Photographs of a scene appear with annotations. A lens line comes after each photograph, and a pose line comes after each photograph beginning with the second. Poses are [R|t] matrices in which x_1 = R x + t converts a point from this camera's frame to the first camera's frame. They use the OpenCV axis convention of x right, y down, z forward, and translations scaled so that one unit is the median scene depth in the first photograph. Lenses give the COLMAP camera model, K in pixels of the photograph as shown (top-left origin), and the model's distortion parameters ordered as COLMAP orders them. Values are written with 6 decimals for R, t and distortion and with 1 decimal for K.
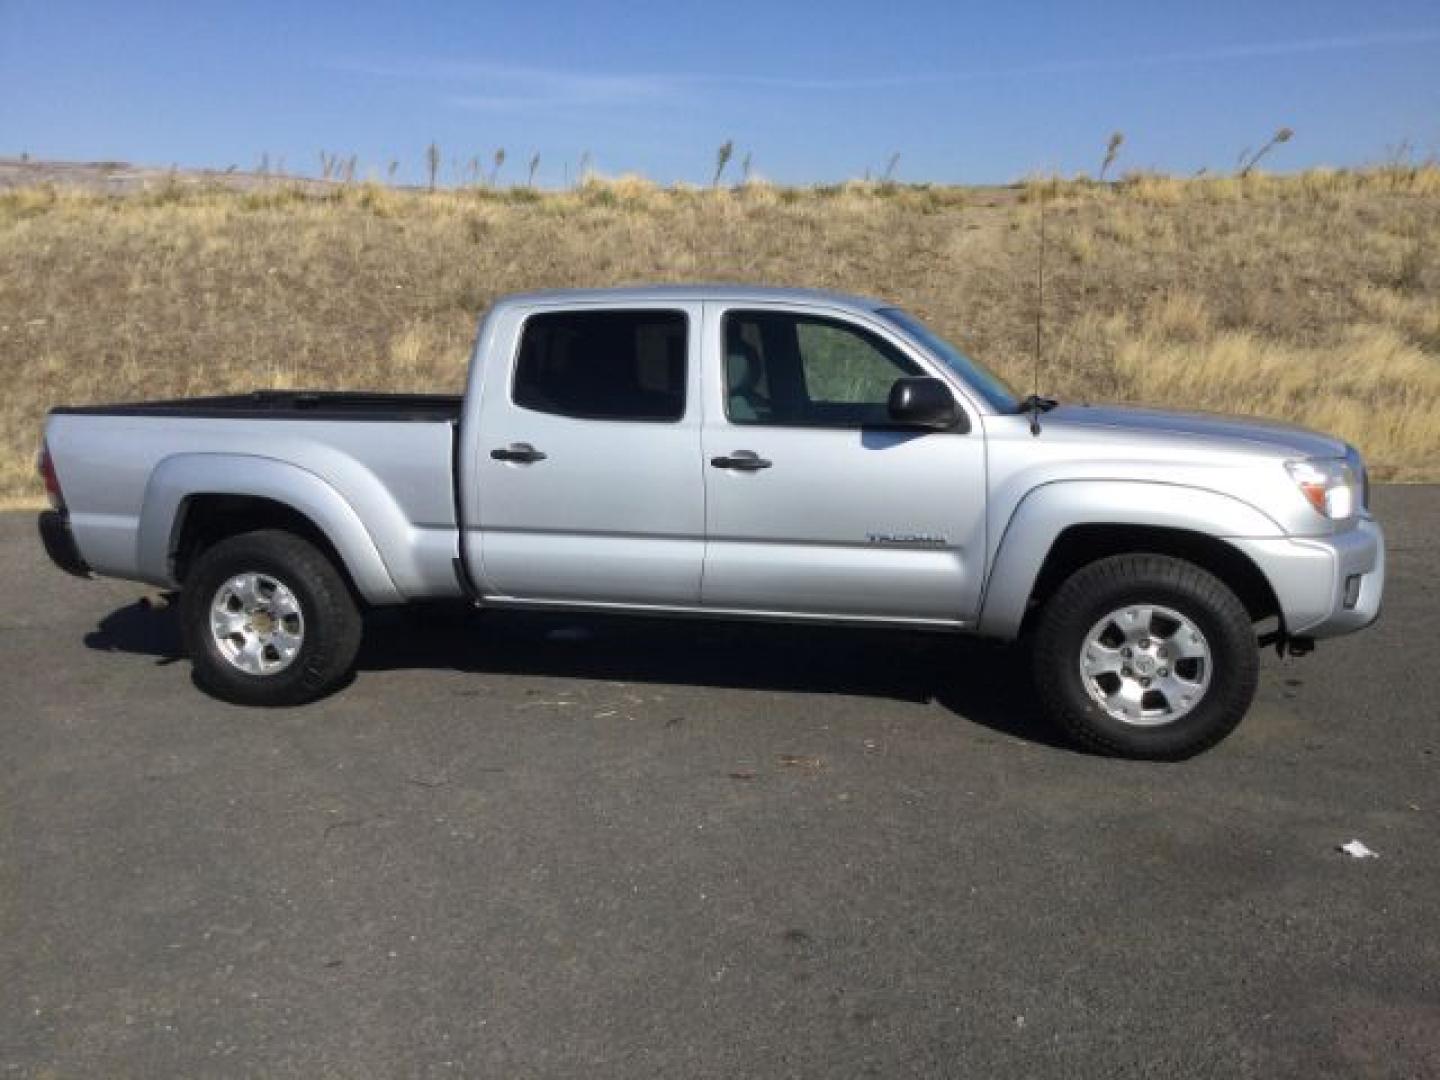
lens RADIAL K [[1289.4, 0, 721.1], [0, 1289.4, 550.1], [0, 0, 1]] dist [0.071223, -0.125886]
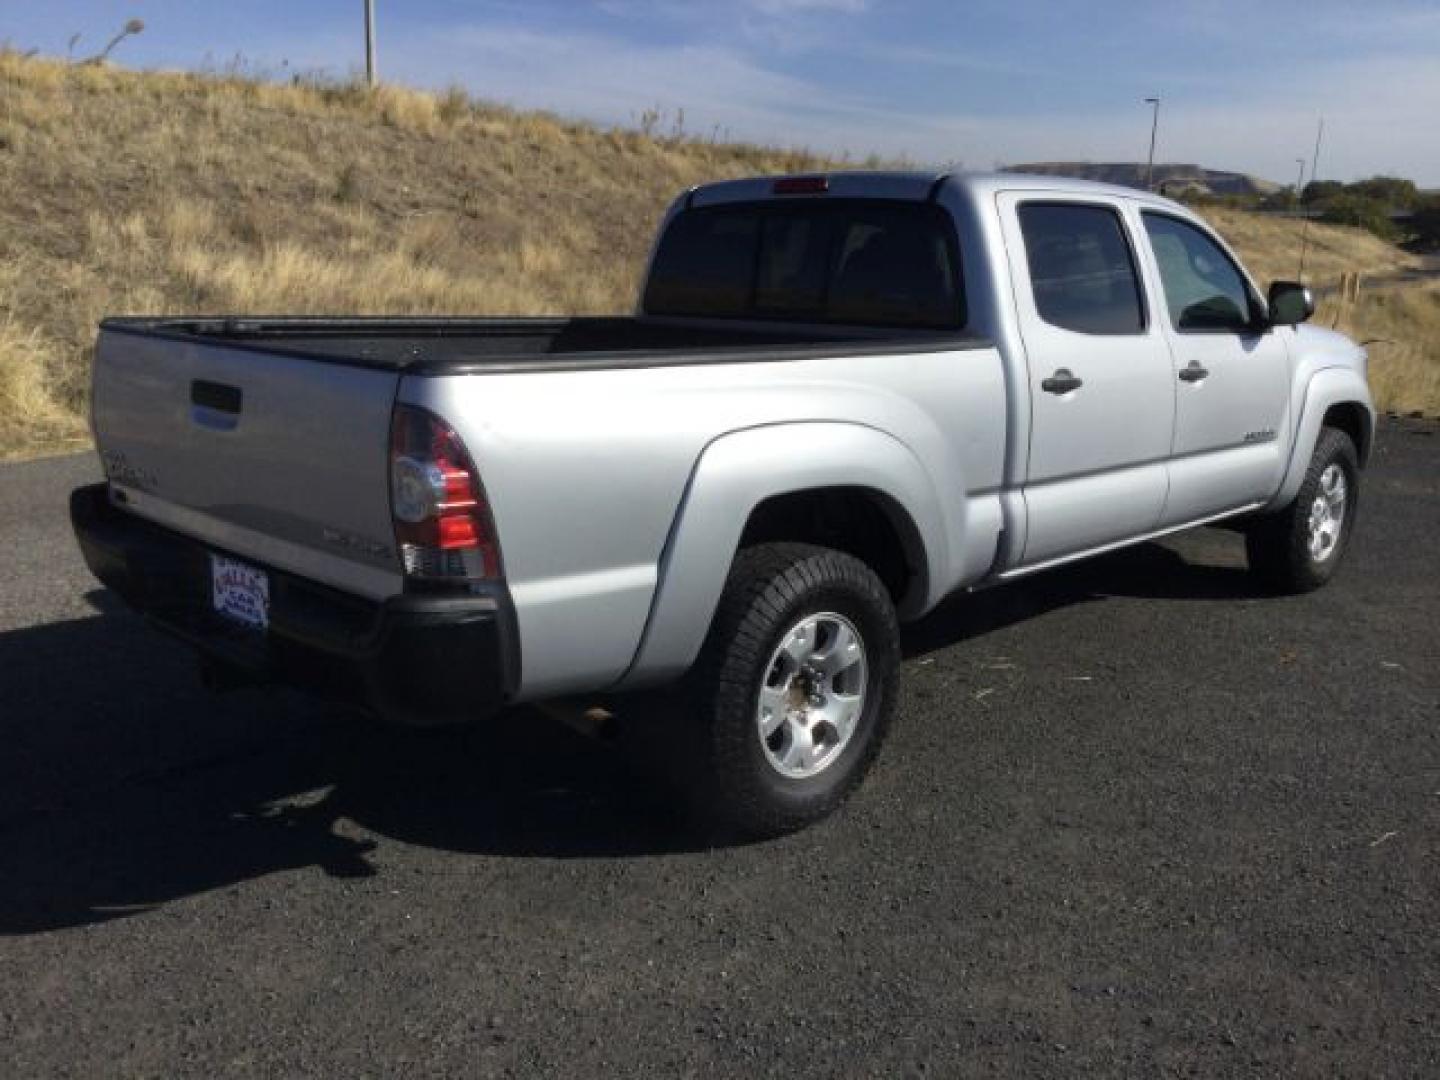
lens RADIAL K [[1289.4, 0, 725.7], [0, 1289.4, 552.7], [0, 0, 1]] dist [0.071223, -0.125886]
pose [[0.492484, -0.174431, 0.852663, -0.264675], [0.117312, 0.984074, 0.133556, -0.028428], [-0.862379, 0.034254, 0.505103, 0.218755]]
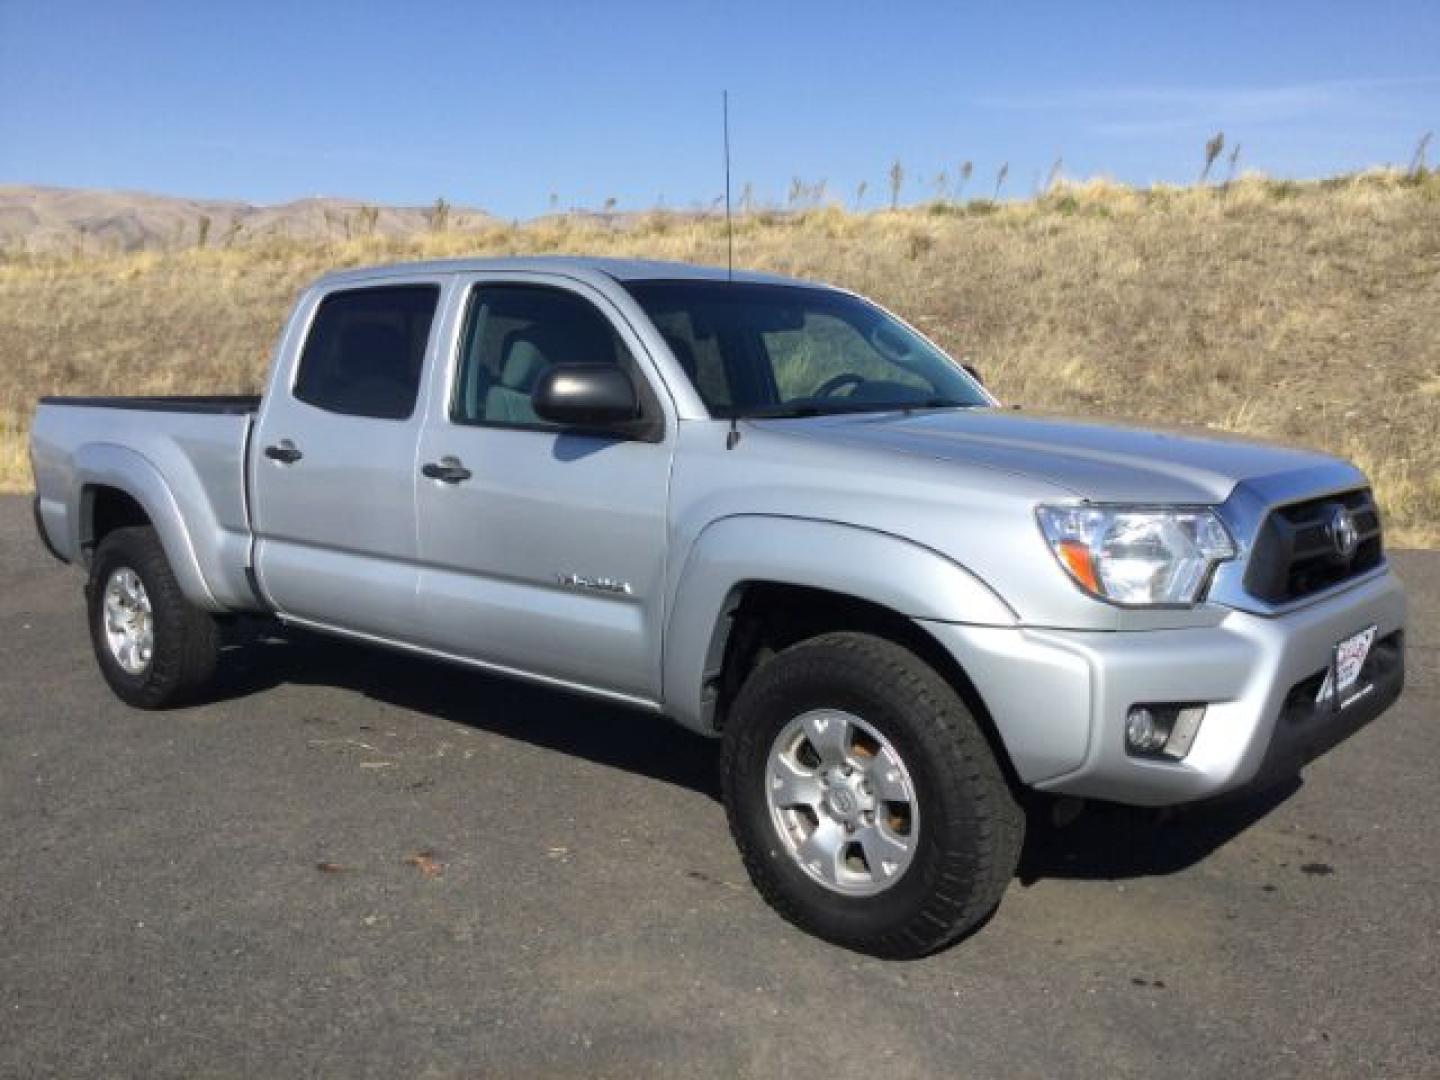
lens RADIAL K [[1289.4, 0, 717.0], [0, 1289.4, 553.1], [0, 0, 1]] dist [0.071223, -0.125886]
pose [[0.893857, 0.067681, -0.443214, 0.139500], [-0.076532, 0.997065, -0.002090, -0.007680], [0.441772, 0.035789, 0.896413, 0.096161]]
